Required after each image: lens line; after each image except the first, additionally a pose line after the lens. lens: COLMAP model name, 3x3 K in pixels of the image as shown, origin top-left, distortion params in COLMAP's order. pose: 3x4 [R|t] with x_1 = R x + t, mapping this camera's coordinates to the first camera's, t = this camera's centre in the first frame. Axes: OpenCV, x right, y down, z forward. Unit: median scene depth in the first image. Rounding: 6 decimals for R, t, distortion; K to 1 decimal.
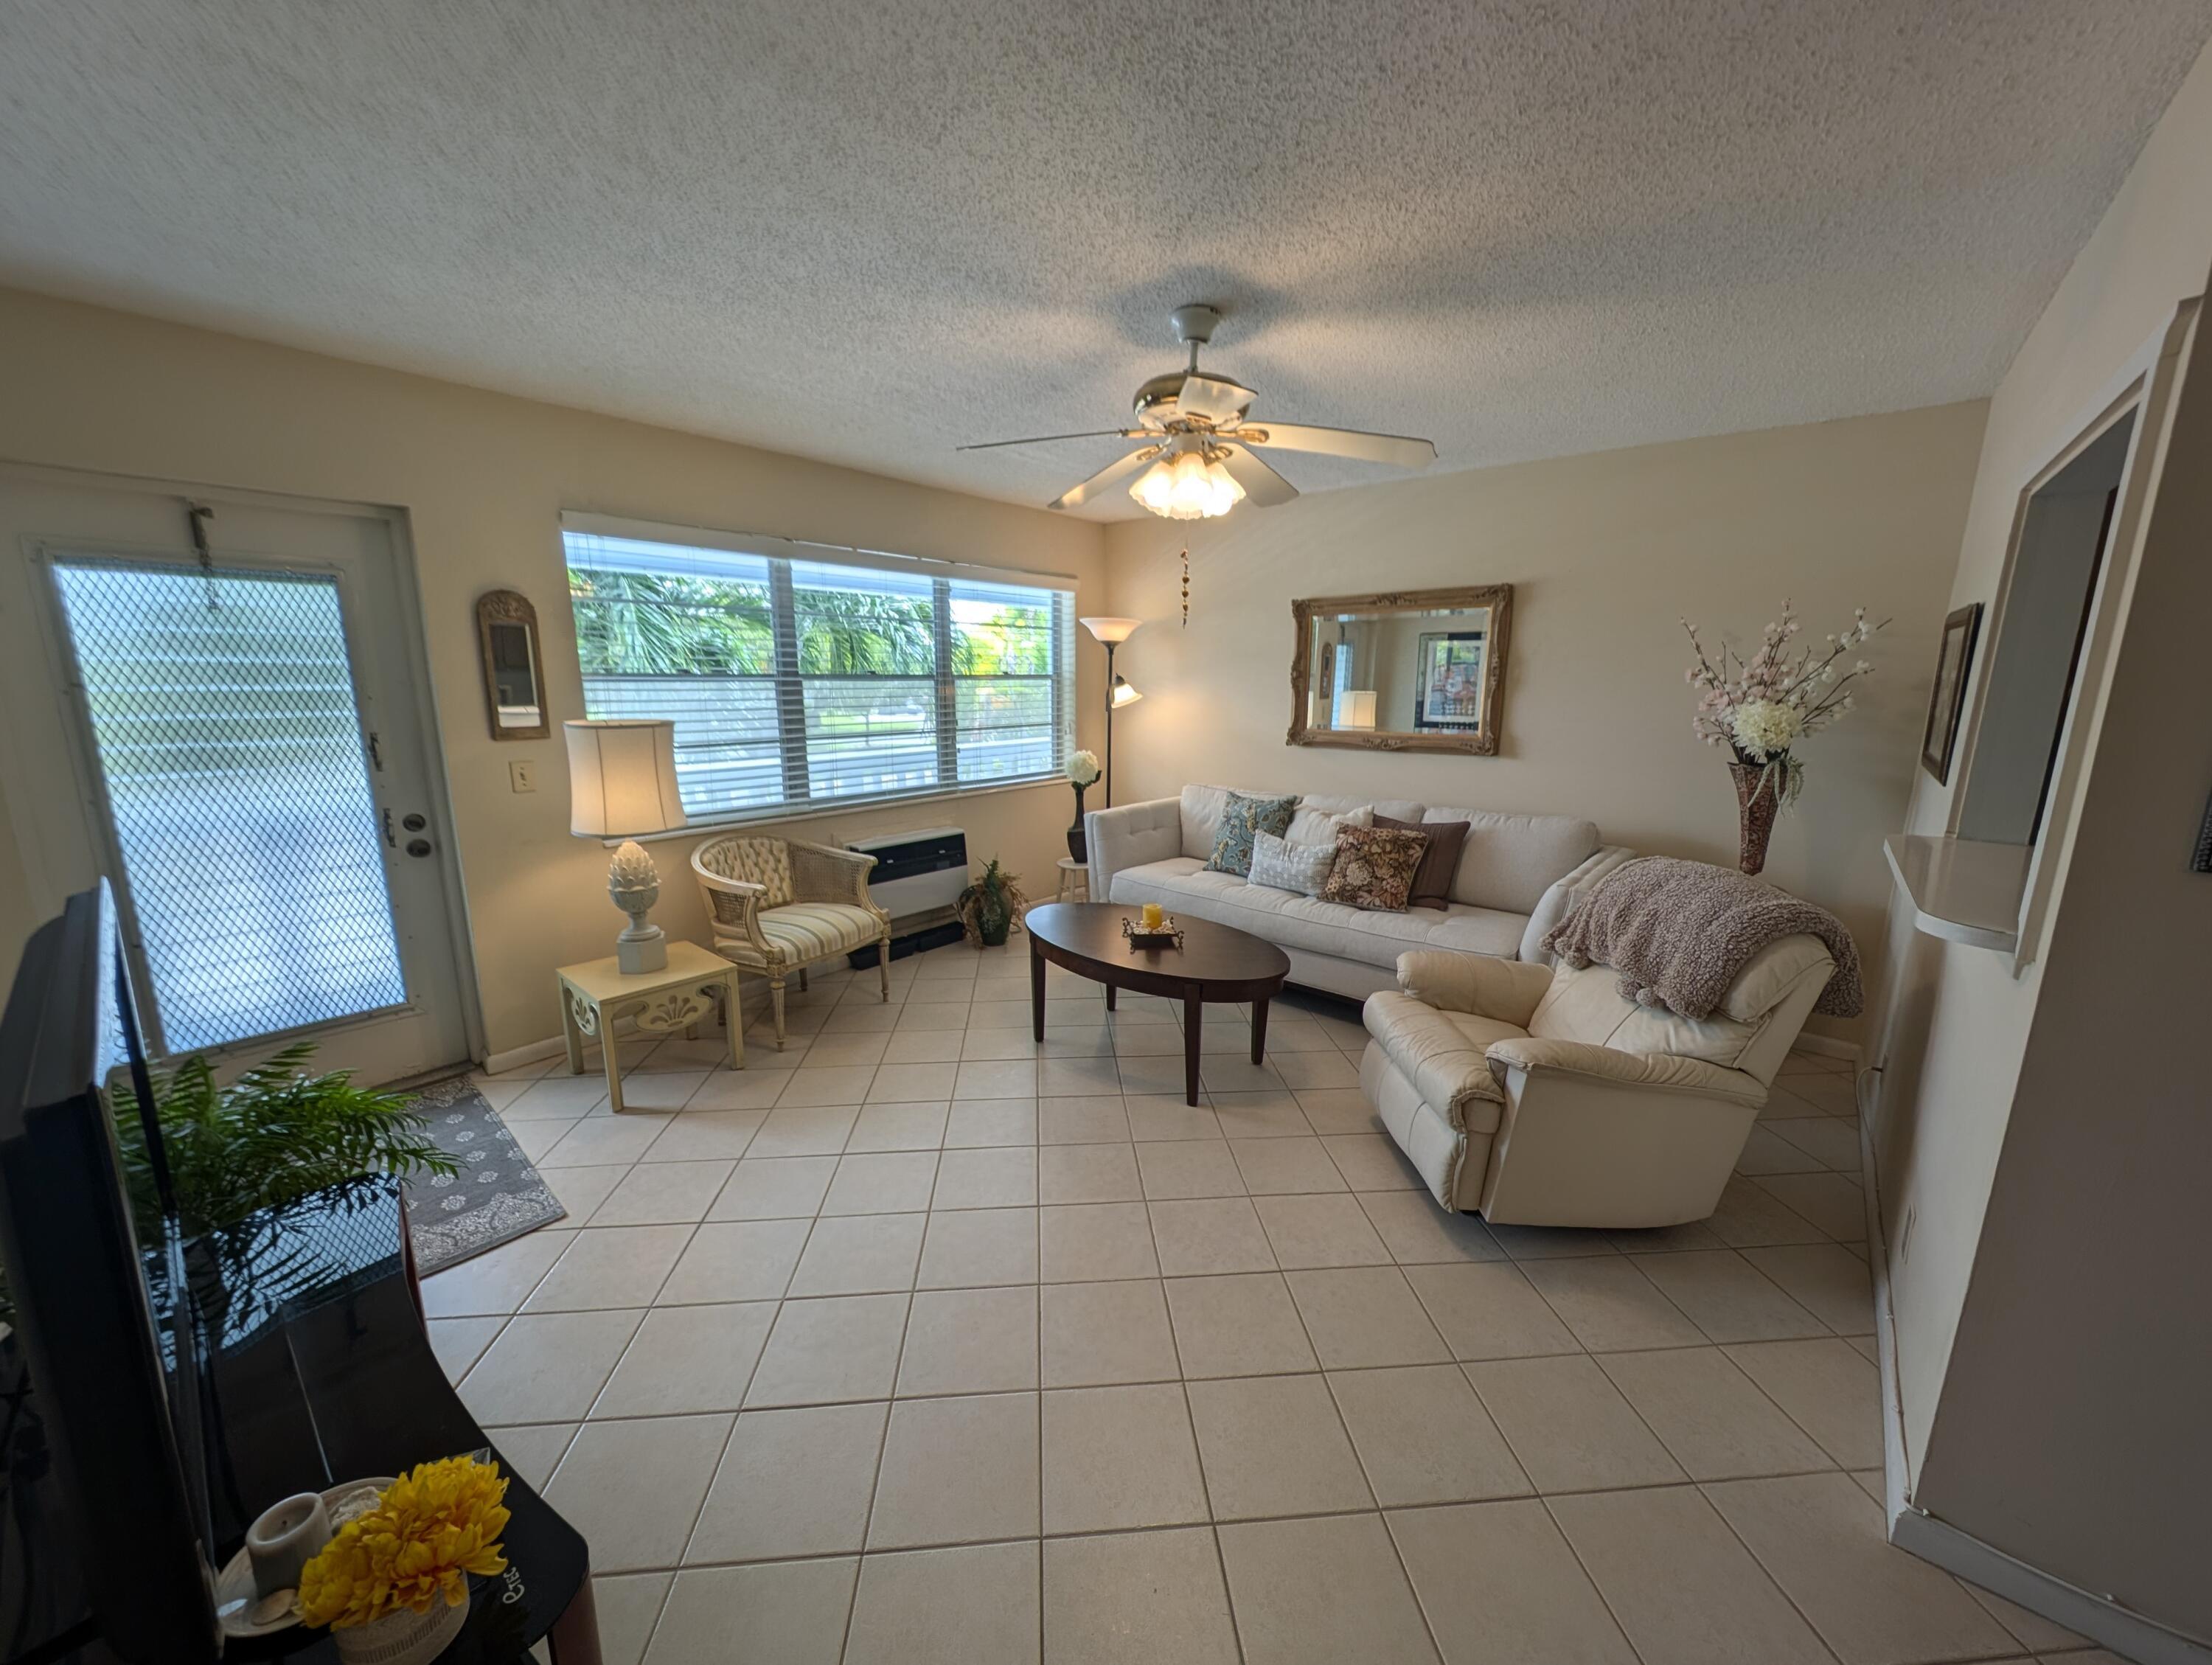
lens RADIAL K [[823.4, 0, 1107.1], [0, 823.4, 840.5], [0, 0, 1]] dist [0.011096, -0.004698]
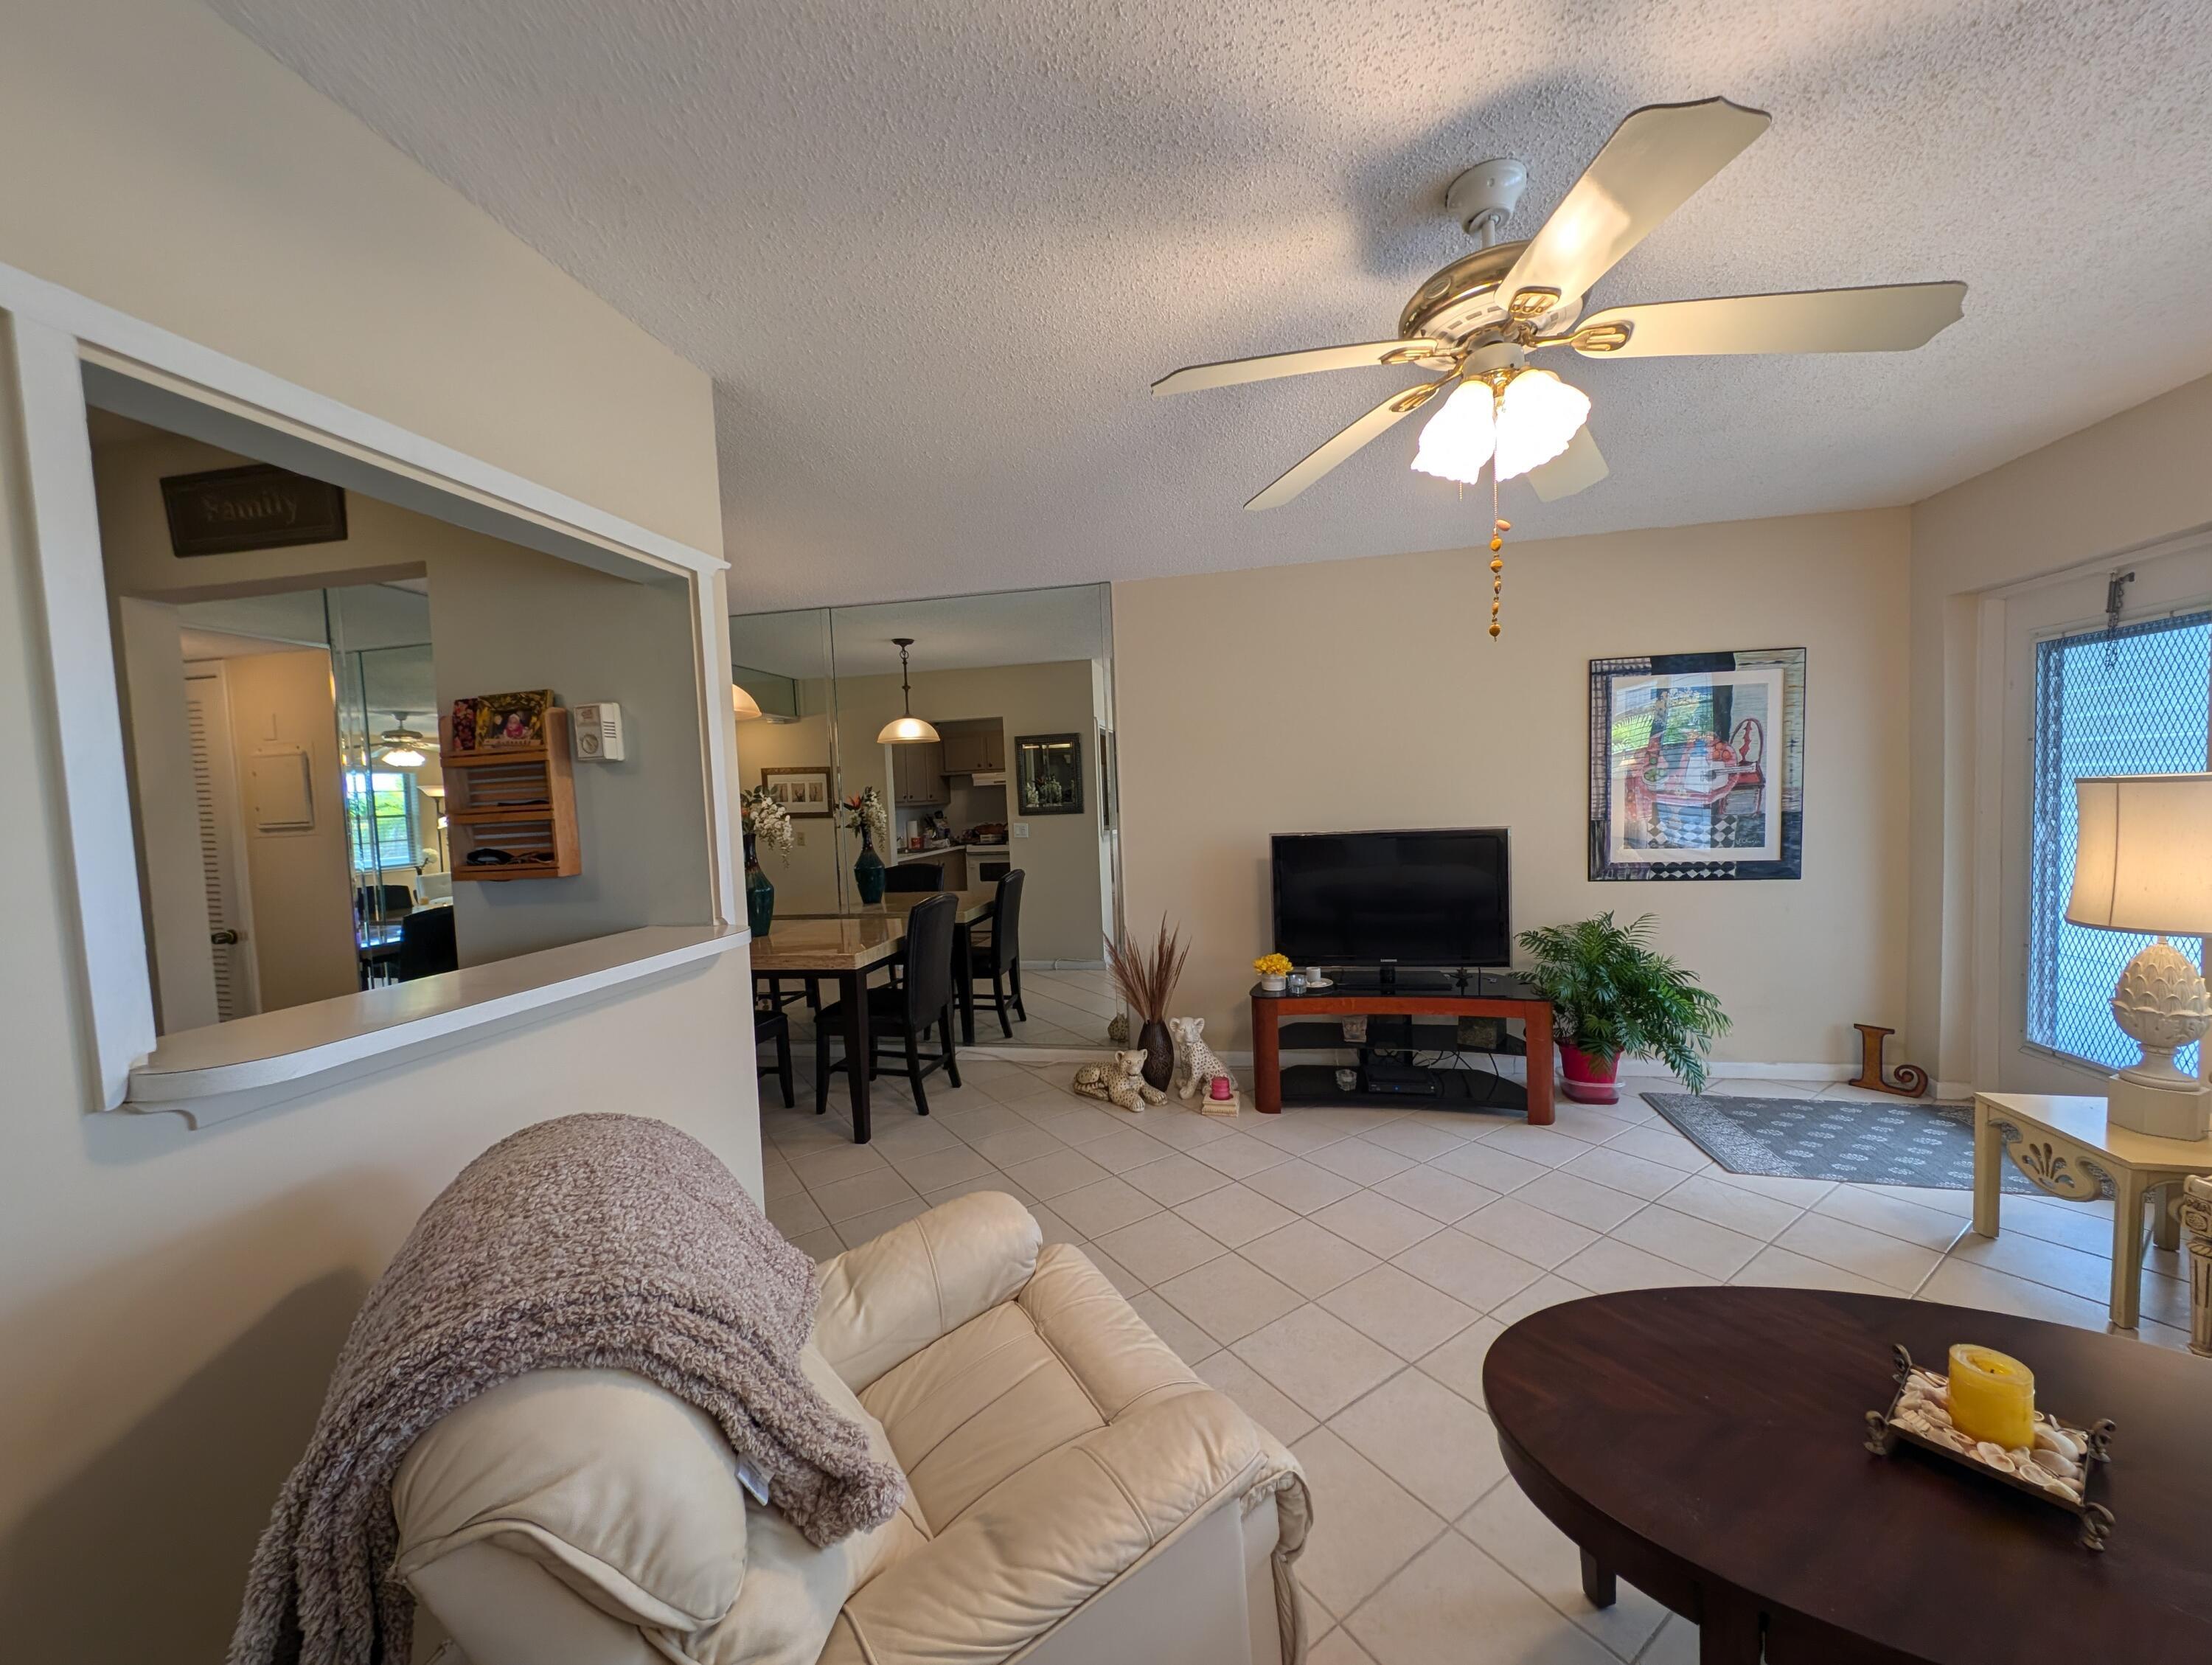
lens RADIAL K [[823.4, 0, 1109.0], [0, 823.4, 841.3], [0, 0, 1]] dist [0.011096, -0.004698]
pose [[-0.880834, 0.055925, -0.470110, 0.520751], [-0.059501, 0.972047, 0.227122, -0.182051], [0.469671, 0.228029, -0.852884, 1.117398]]
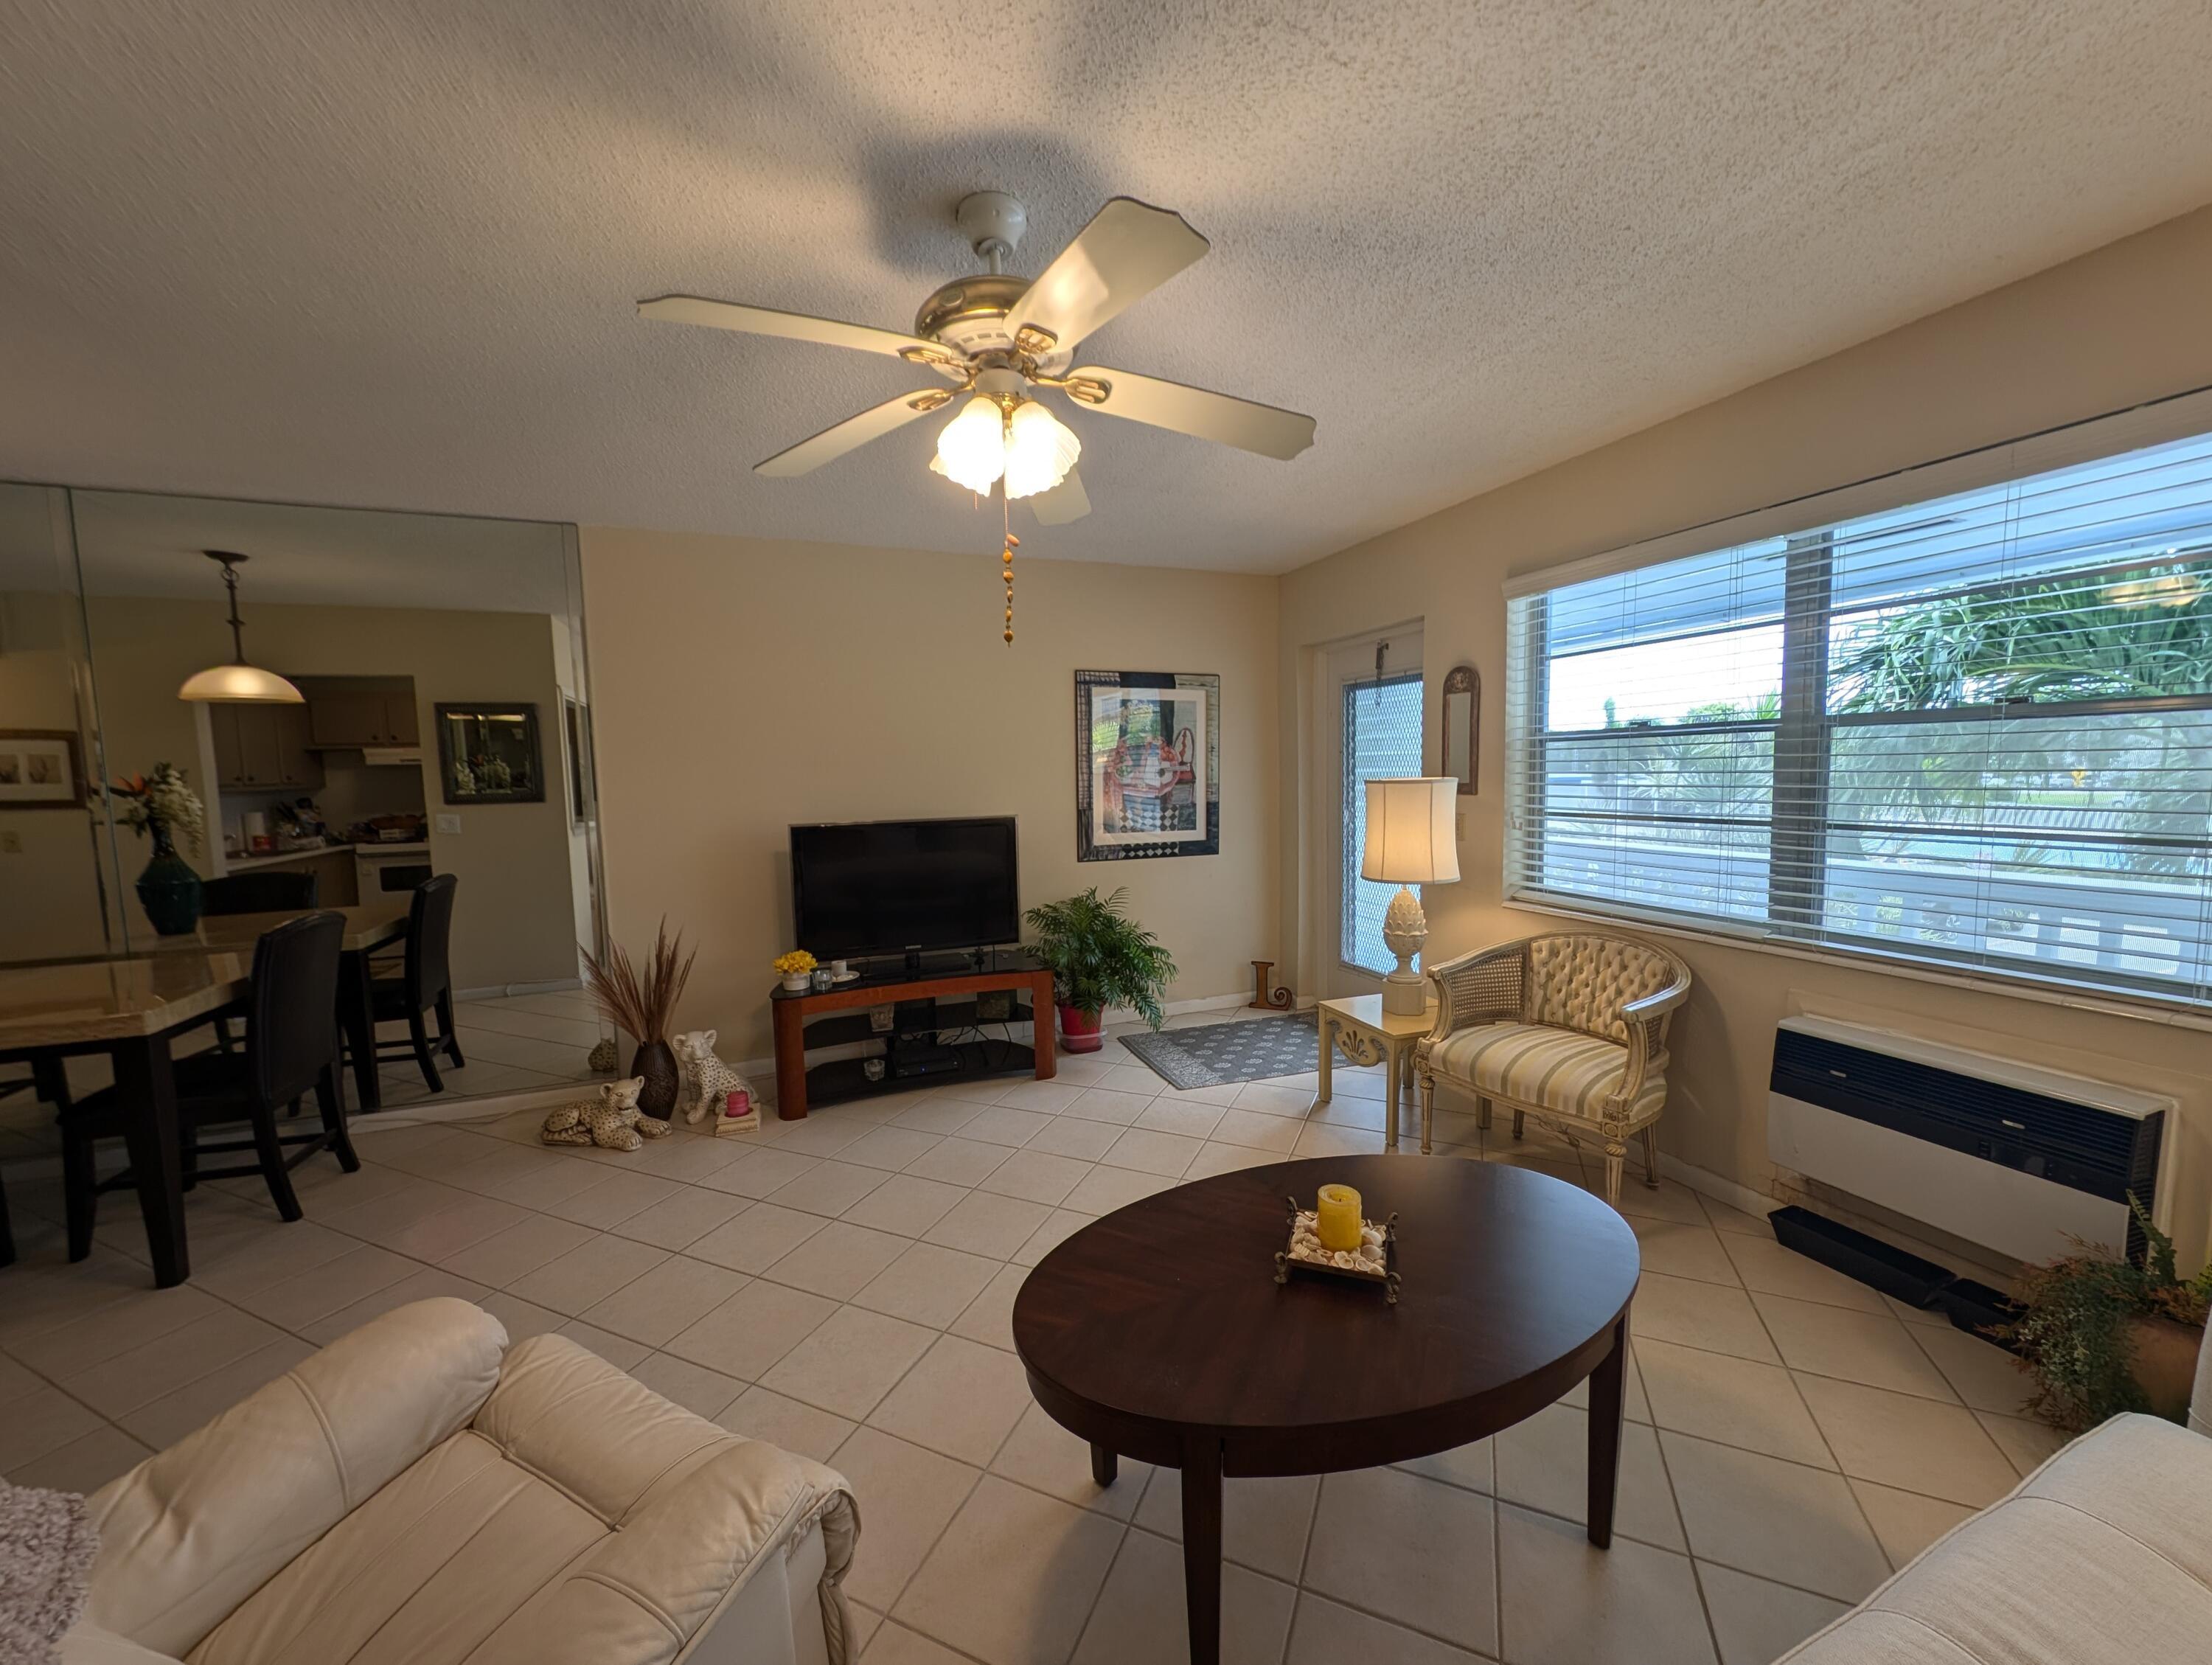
lens RADIAL K [[823.4, 0, 1103.3], [0, 823.4, 840.3], [0, 0, 1]] dist [0.011096, -0.004698]
pose [[-0.490951, 0.080275, -0.867481, 0.521576], [-0.155319, 0.971728, 0.177824, -0.182362], [0.857230, 0.222039, -0.464602, 1.105188]]
